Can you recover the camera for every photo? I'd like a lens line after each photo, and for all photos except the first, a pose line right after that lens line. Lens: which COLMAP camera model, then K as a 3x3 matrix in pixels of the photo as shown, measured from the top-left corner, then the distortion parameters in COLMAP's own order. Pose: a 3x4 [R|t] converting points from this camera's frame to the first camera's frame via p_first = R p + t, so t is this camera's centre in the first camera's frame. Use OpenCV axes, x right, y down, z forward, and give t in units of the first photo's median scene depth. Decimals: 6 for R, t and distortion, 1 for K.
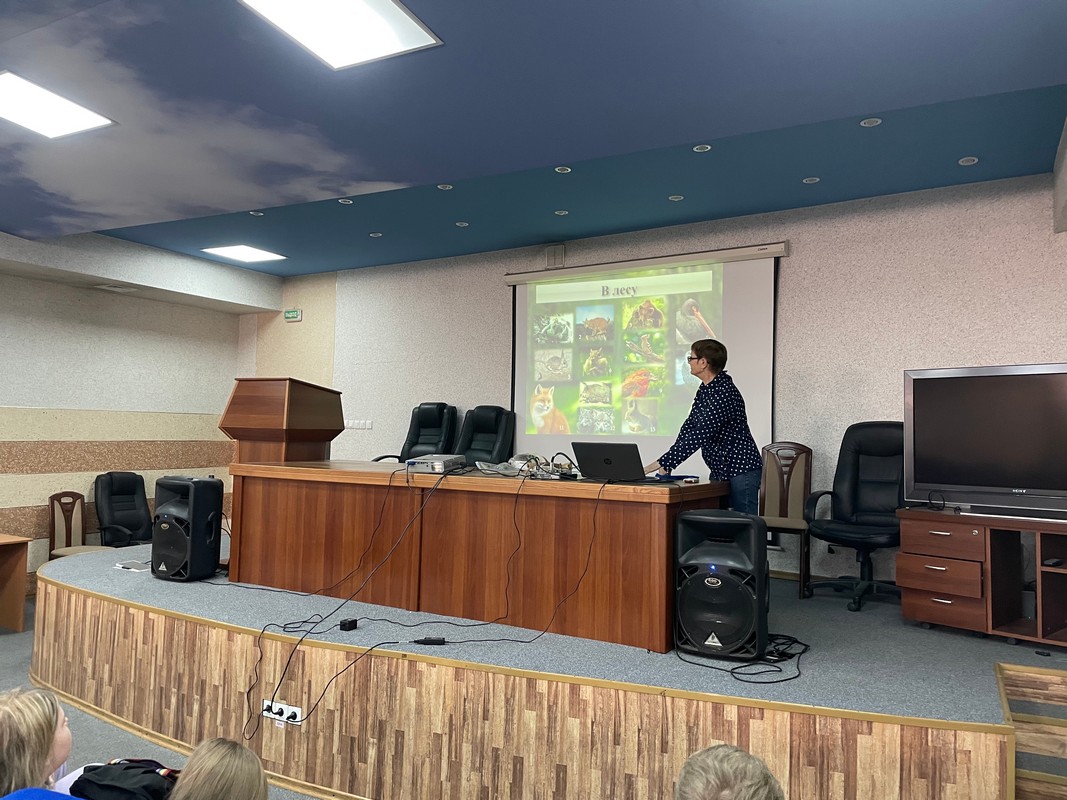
lens RADIAL K [[794.4, 0, 524.5], [0, 794.4, 401.1], [0, 0, 1]] dist [0.125119, -0.184759]
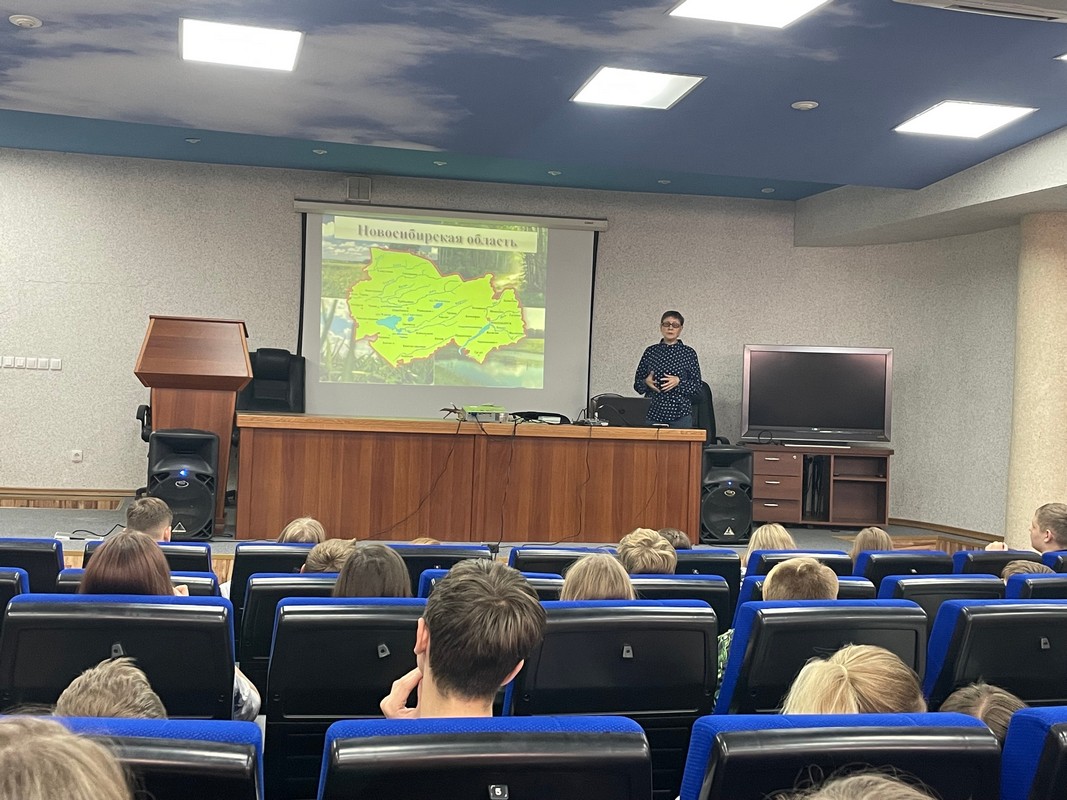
lens RADIAL K [[1275.6, 0, 533.5], [0, 1275.6, 400.0], [0, 0, 1]] dist [0.075060, 0.006151]
pose [[0.732484, 0.001980, 0.680781, -1.073585], [-0.047693, 0.997688, 0.048413, -0.026513], [-0.679111, -0.067931, 0.730885, -0.299581]]
